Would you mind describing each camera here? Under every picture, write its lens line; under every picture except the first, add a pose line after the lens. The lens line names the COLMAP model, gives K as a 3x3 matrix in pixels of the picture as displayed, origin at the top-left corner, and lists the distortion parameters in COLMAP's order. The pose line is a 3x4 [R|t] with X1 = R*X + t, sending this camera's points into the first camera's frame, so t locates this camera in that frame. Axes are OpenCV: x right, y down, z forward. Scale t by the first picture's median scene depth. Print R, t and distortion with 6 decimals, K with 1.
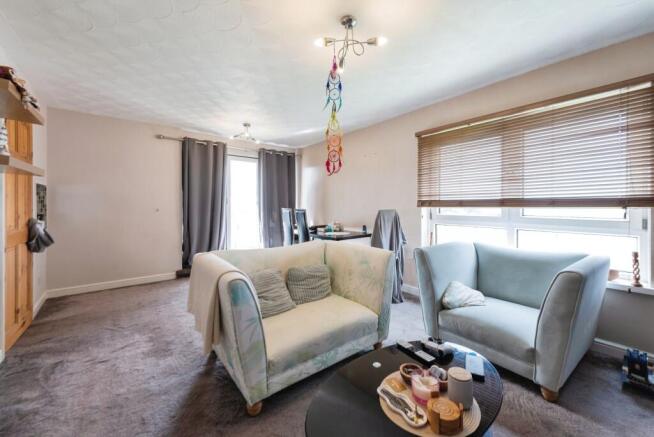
lens RADIAL K [[255.9, 0, 332.5], [0, 255.9, 203.9], [0, 0, 1]] dist [0.000366, 0.000038]
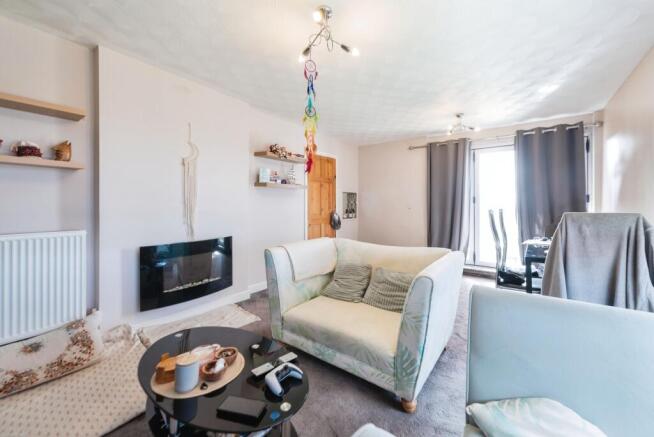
lens RADIAL K [[255.9, 0, 332.5], [0, 255.9, 203.9], [0, 0, 1]] dist [0.000366, 0.000038]
pose [[0.265361, 0.000773, -0.964149, 0.403043], [0.006583, 0.999975, 0.002614, -0.000574], [0.964127, -0.007041, 0.265349, 0.309325]]
